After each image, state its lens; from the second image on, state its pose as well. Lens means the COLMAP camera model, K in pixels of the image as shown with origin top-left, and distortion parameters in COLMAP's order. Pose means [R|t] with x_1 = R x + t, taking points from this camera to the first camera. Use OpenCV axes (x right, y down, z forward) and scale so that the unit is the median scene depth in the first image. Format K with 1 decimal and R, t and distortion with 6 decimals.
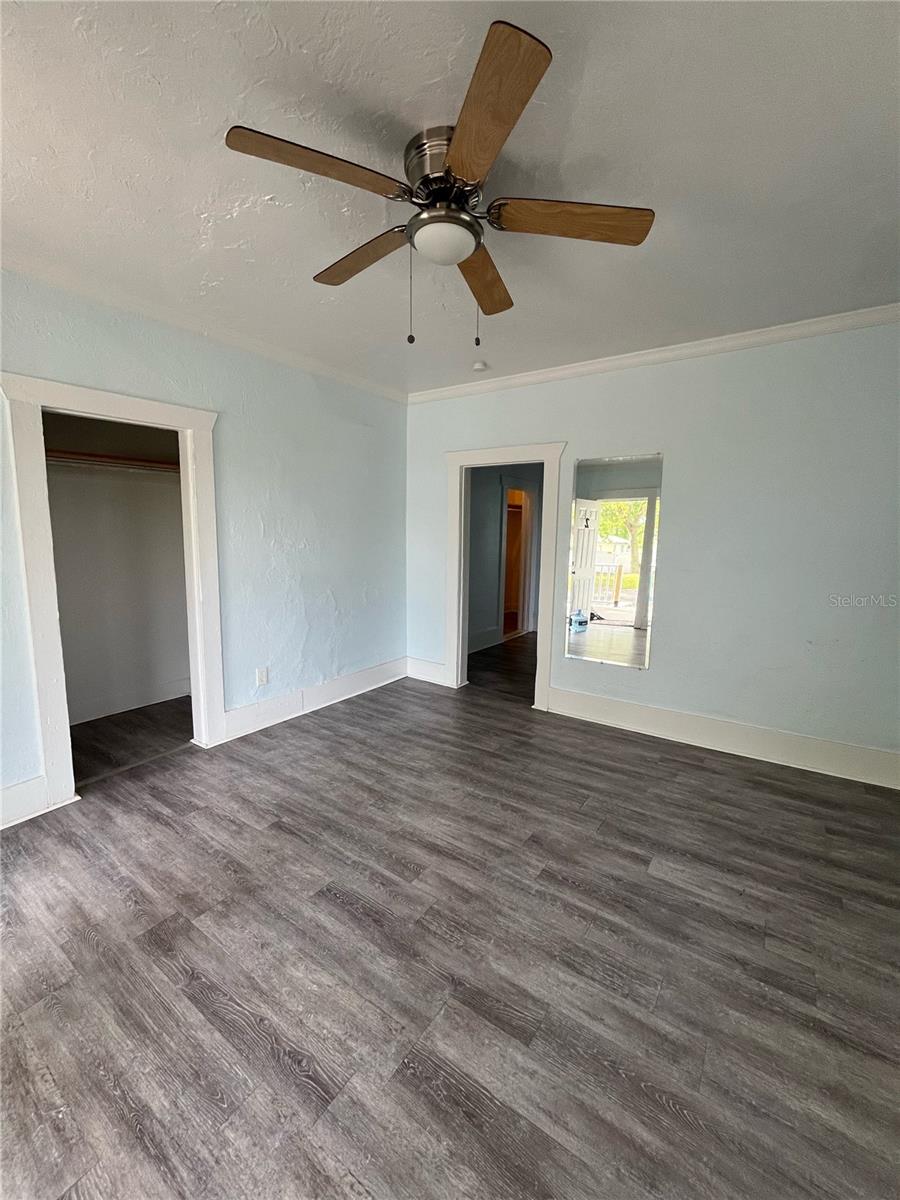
lens RADIAL K [[496.7, 0, 450.0], [0, 496.7, 600.0], [0, 0, 1]] dist [0.001052, 0.000153]
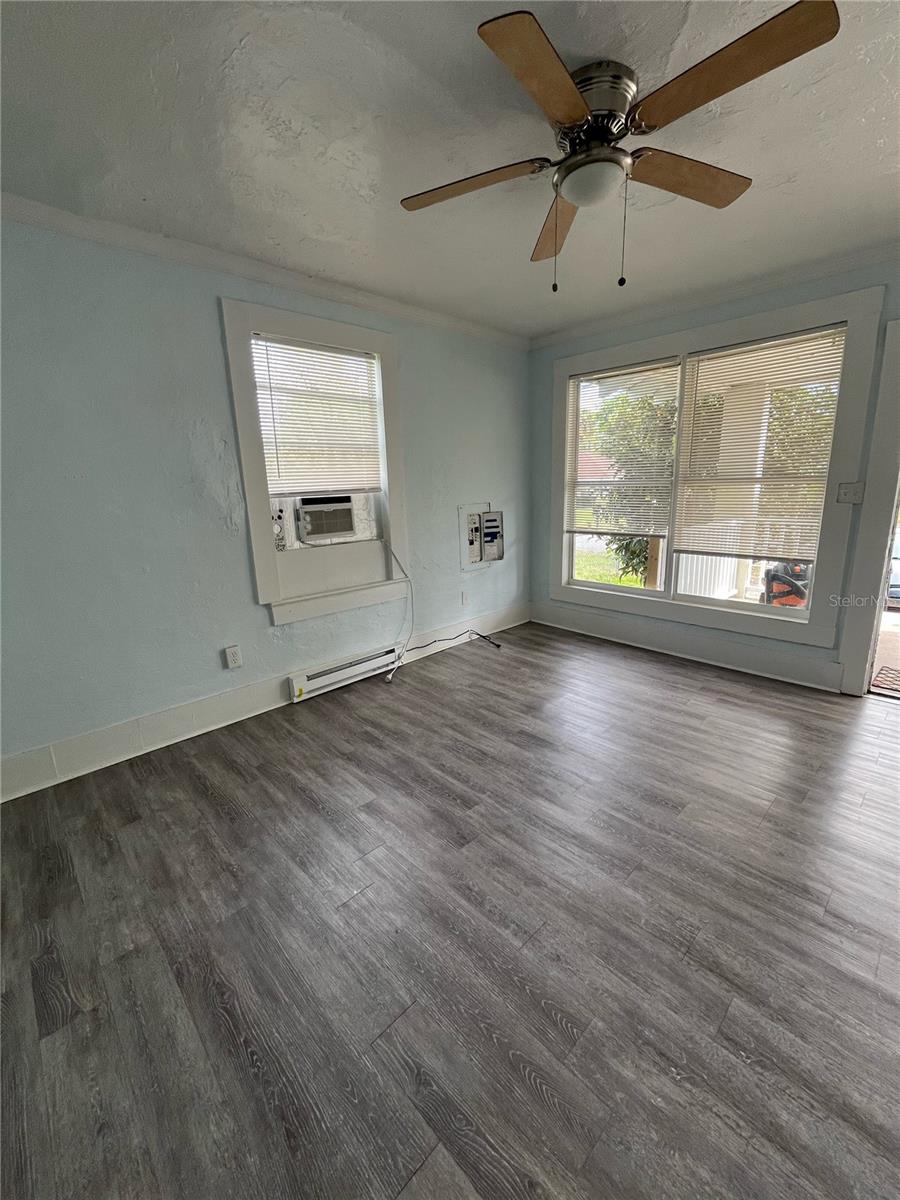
lens RADIAL K [[496.7, 0, 450.0], [0, 496.7, 600.0], [0, 0, 1]] dist [0.001052, 0.000153]
pose [[-0.979747, -0.028584, 0.198190, 0.034764], [0.045771, 0.931587, 0.360625, -0.231693], [-0.194939, 0.362393, -0.911411, 1.738814]]
